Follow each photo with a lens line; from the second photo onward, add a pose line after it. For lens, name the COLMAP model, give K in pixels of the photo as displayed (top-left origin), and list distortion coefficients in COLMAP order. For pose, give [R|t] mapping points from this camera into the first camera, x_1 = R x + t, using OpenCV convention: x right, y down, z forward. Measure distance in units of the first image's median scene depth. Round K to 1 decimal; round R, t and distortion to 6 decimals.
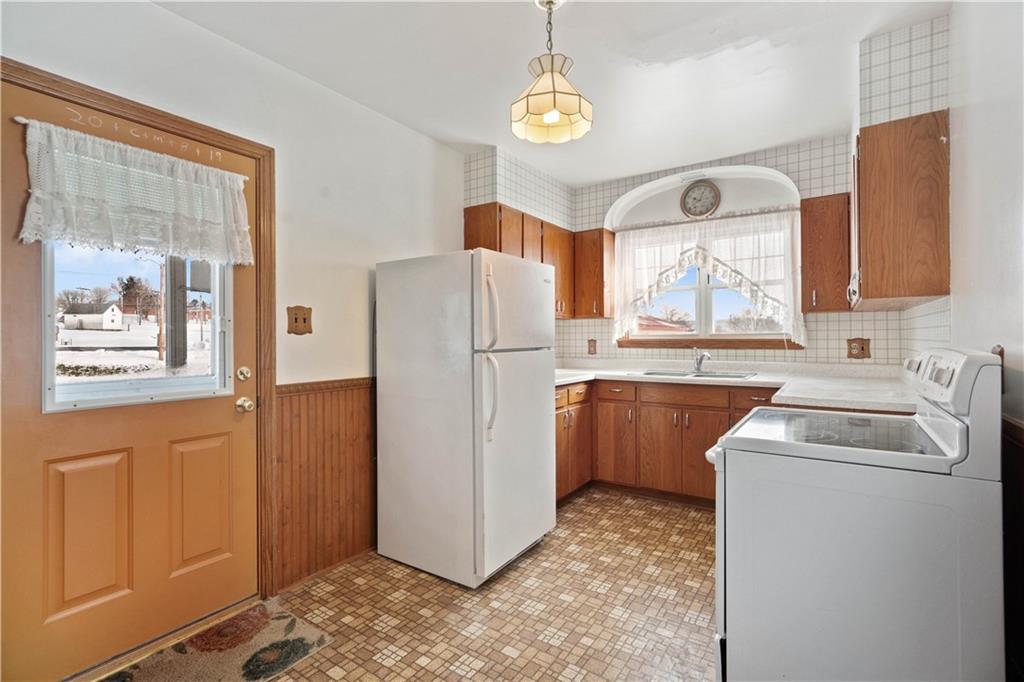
lens RADIAL K [[466.8, 0, 529.8], [0, 466.8, 335.4], [0, 0, 1]] dist [-0.008547, 0.000645]
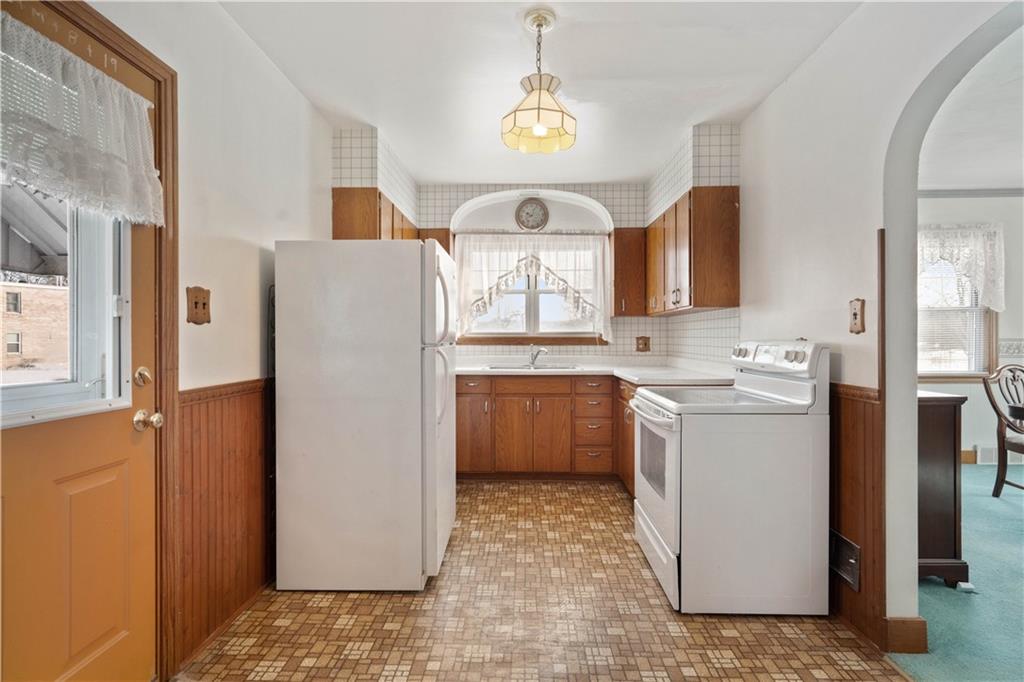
lens RADIAL K [[466.8, 0, 511.4], [0, 466.8, 337.9], [0, 0, 1]] dist [-0.008547, 0.000645]
pose [[0.846623, 0.007527, 0.532140, -0.407474], [-0.011225, 0.999930, 0.003713, 0.010215], [-0.532075, -0.009117, 0.846648, 0.072500]]
